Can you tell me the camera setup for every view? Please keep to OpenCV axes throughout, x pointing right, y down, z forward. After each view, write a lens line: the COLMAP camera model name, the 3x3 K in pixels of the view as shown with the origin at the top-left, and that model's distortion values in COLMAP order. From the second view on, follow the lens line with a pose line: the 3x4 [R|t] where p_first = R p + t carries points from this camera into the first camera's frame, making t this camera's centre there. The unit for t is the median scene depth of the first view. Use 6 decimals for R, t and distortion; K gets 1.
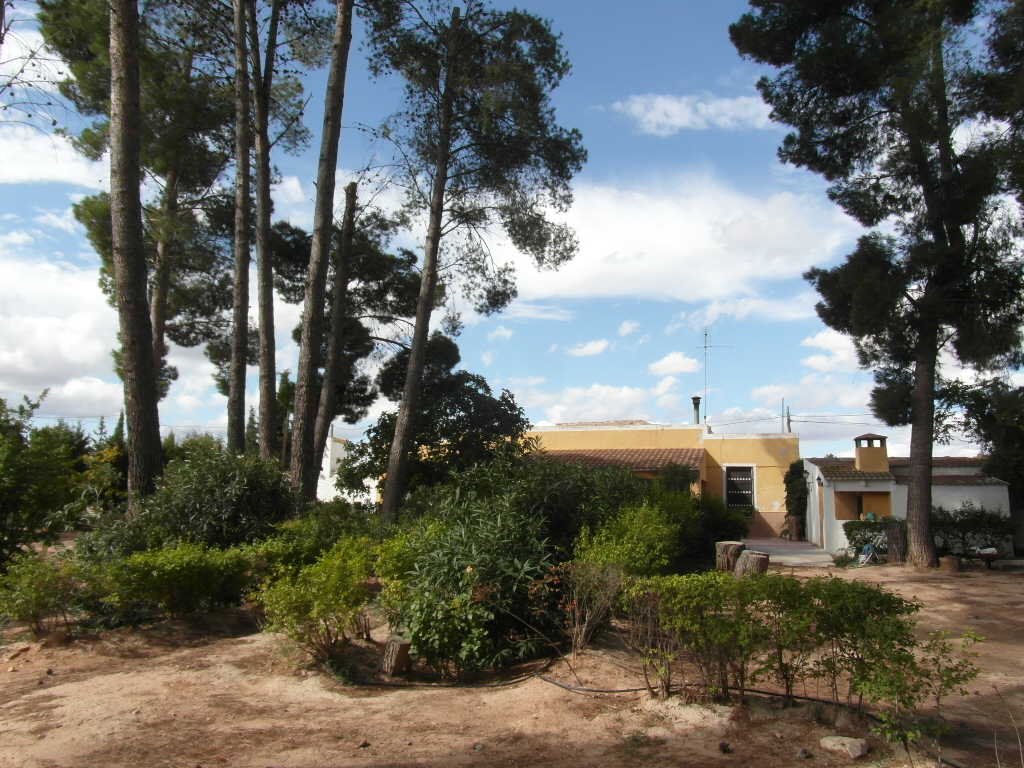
lens RADIAL K [[774.4, 0, 514.4], [0, 774.4, 383.2], [0, 0, 1]] dist [-0.046161, 0.050767]
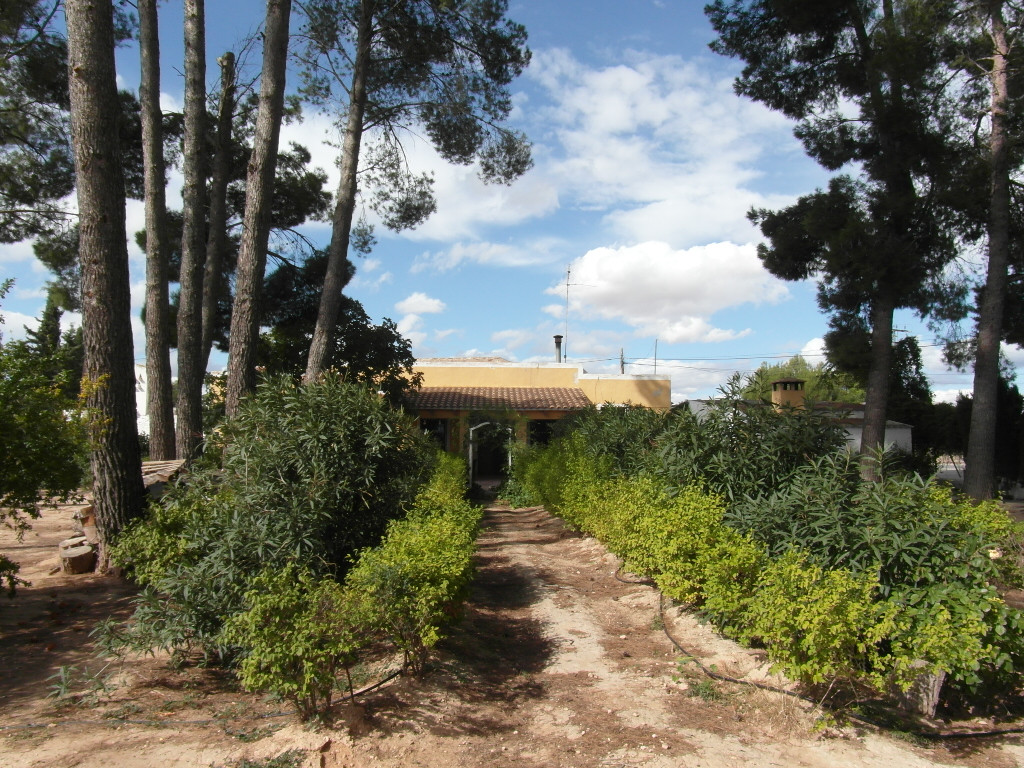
lens RADIAL K [[774.4, 0, 505.6], [0, 774.4, 381.1], [0, 0, 1]] dist [-0.046161, 0.050767]
pose [[0.949291, 0.018555, 0.313850, -0.193424], [-0.042961, 0.996549, 0.071028, 0.012991], [-0.311449, -0.080909, 0.946812, 0.130724]]
